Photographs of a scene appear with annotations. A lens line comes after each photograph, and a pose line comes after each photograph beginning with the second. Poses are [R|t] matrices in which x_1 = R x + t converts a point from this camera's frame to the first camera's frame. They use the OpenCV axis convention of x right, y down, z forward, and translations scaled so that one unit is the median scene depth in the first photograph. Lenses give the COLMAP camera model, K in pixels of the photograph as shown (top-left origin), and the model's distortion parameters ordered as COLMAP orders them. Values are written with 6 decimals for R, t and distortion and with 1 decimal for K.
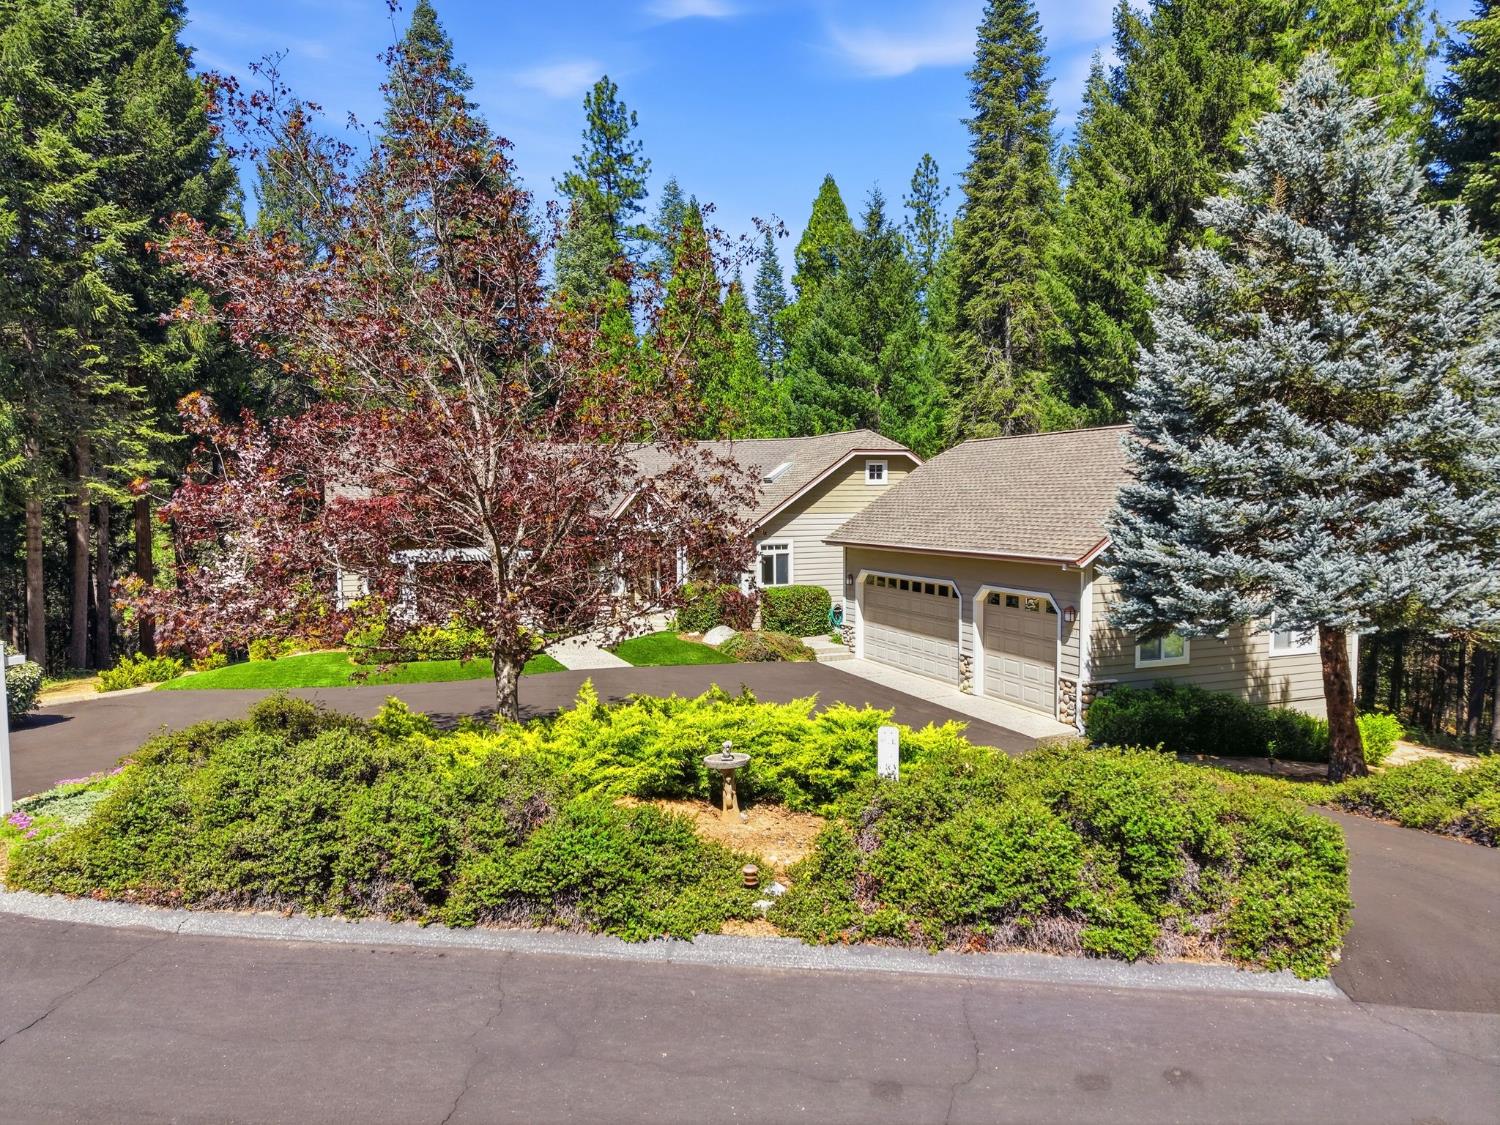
lens RADIAL K [[985.7, 0, 748.7], [0, 985.7, 558.9], [0, 0, 1]] dist [0.000917, -0.002482]
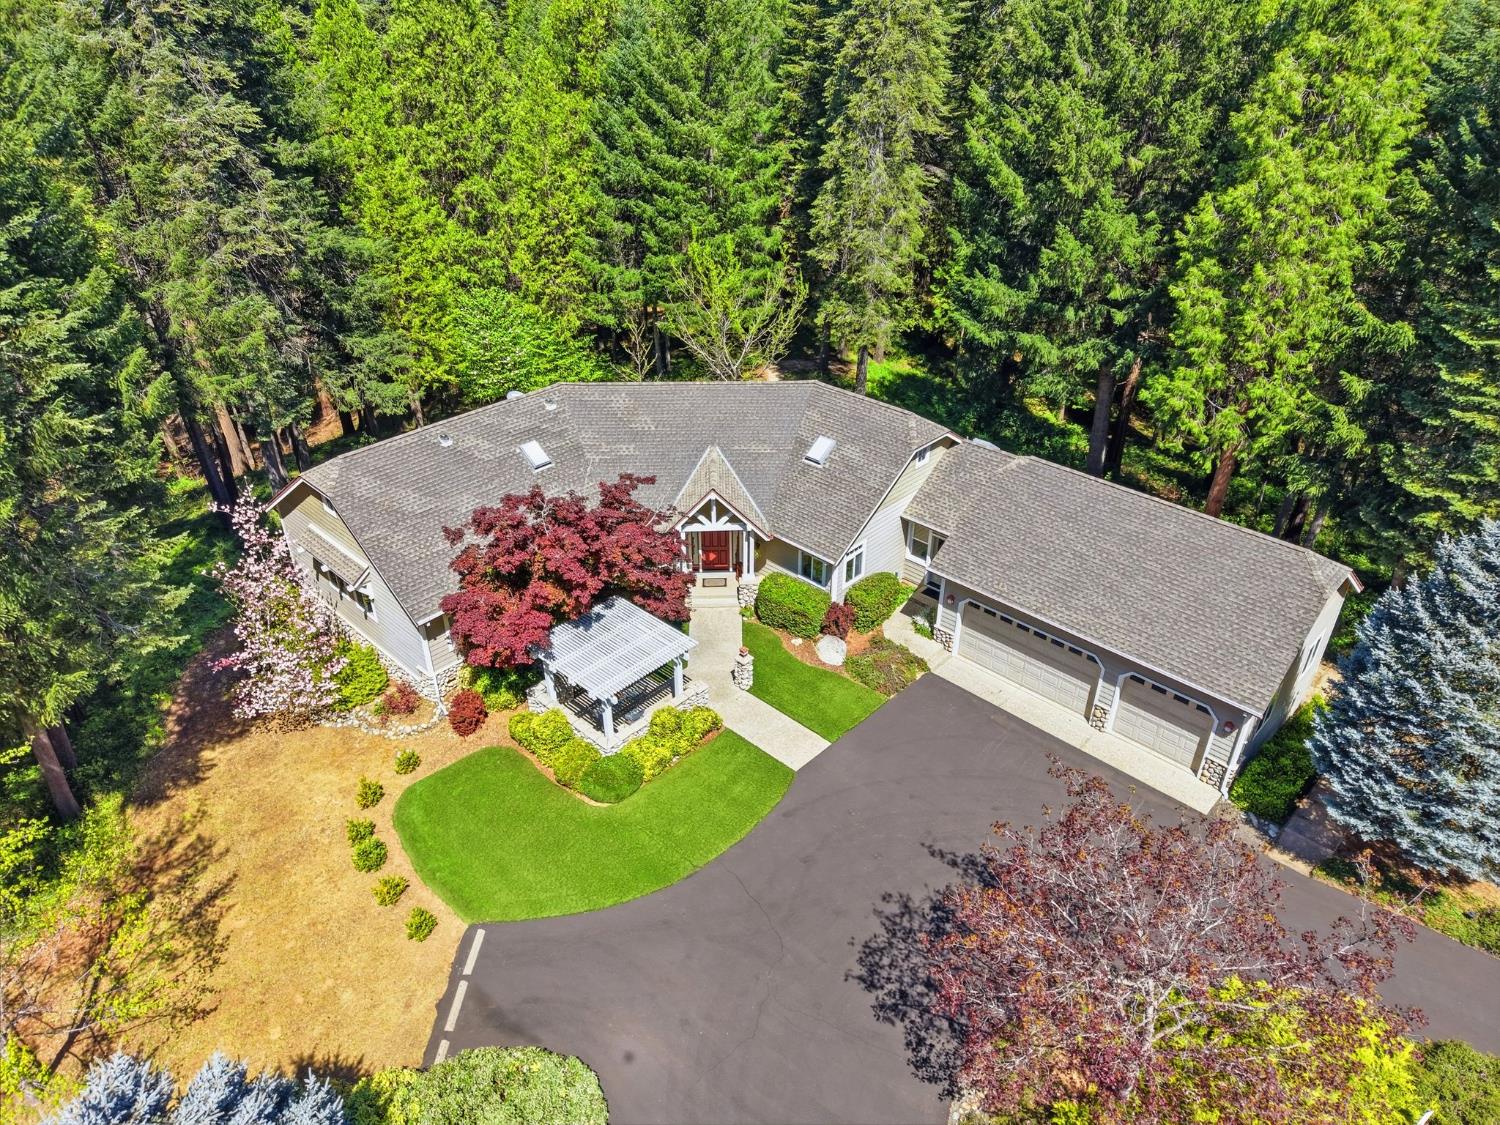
lens RADIAL K [[985.7, 0, 748.7], [0, 985.7, 558.9], [0, 0, 1]] dist [0.000917, -0.002482]
pose [[0.913974, -0.197815, 0.354290, -0.472041], [0.011174, 0.885060, 0.465342, -0.510880], [-0.405620, -0.421352, 0.811132, 0.146515]]
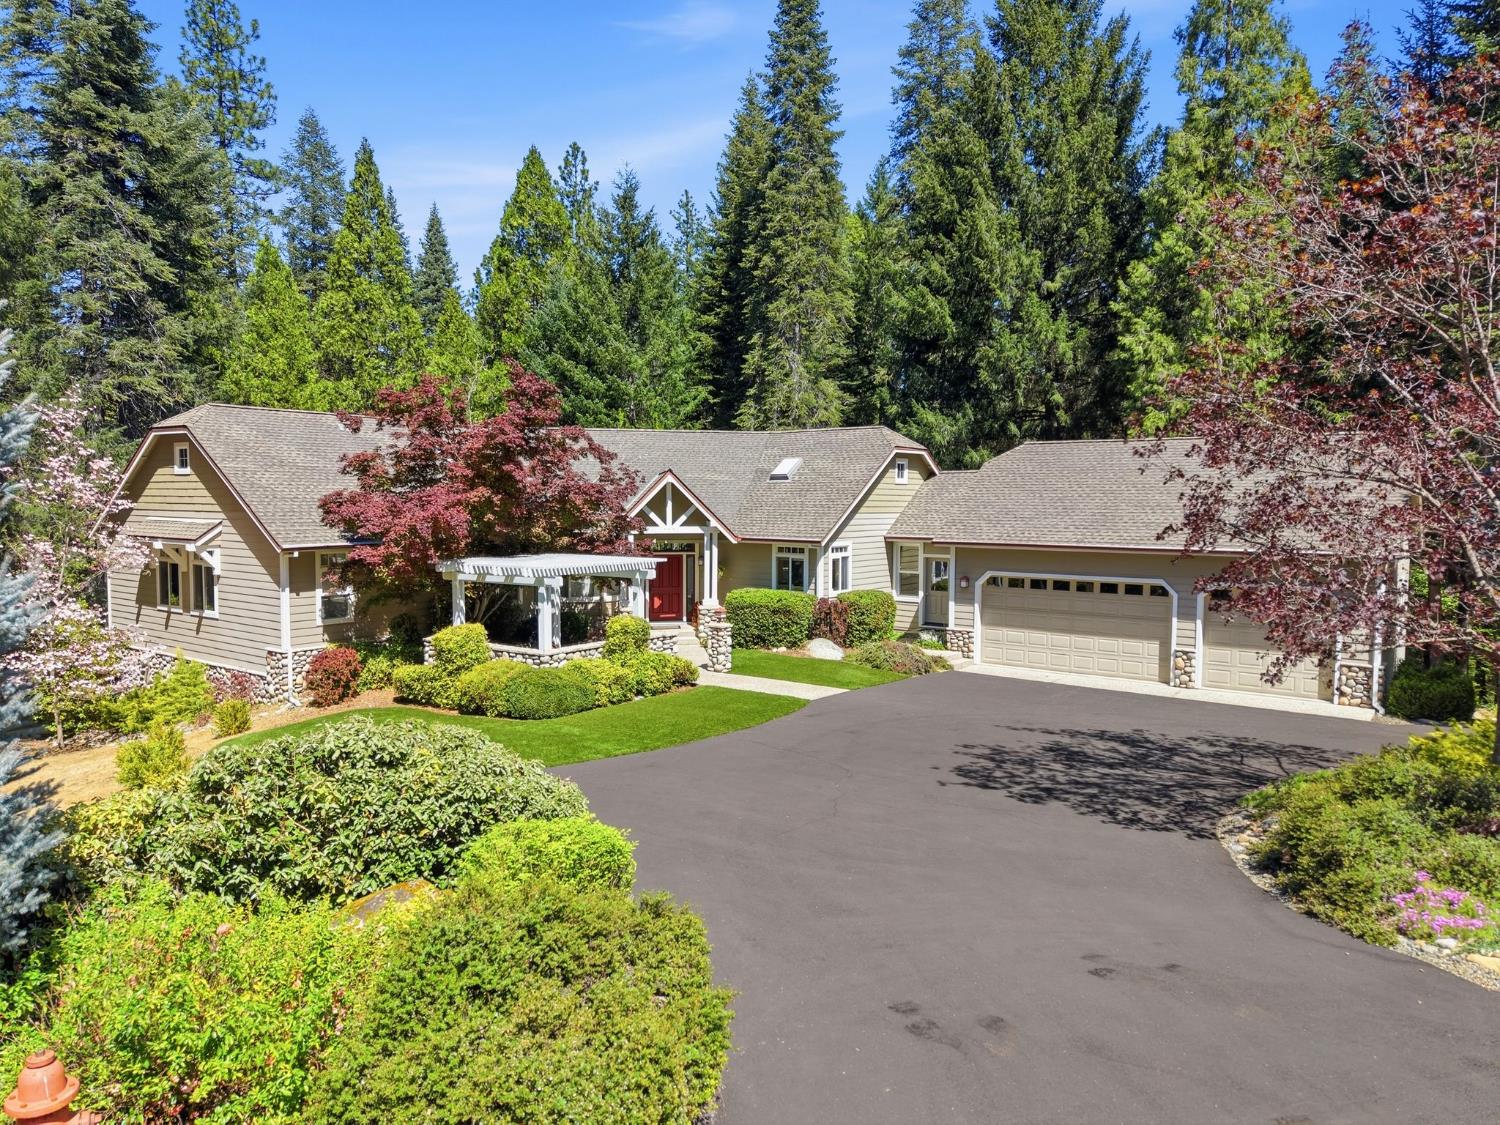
lens RADIAL K [[985.7, 0, 748.7], [0, 985.7, 558.9], [0, 0, 1]] dist [0.000917, -0.002482]
pose [[0.859198, -0.016243, 0.511386, -0.512385], [0.017256, 0.999847, 0.002766, -0.007134], [-0.511353, 0.006448, 0.859347, 0.250813]]
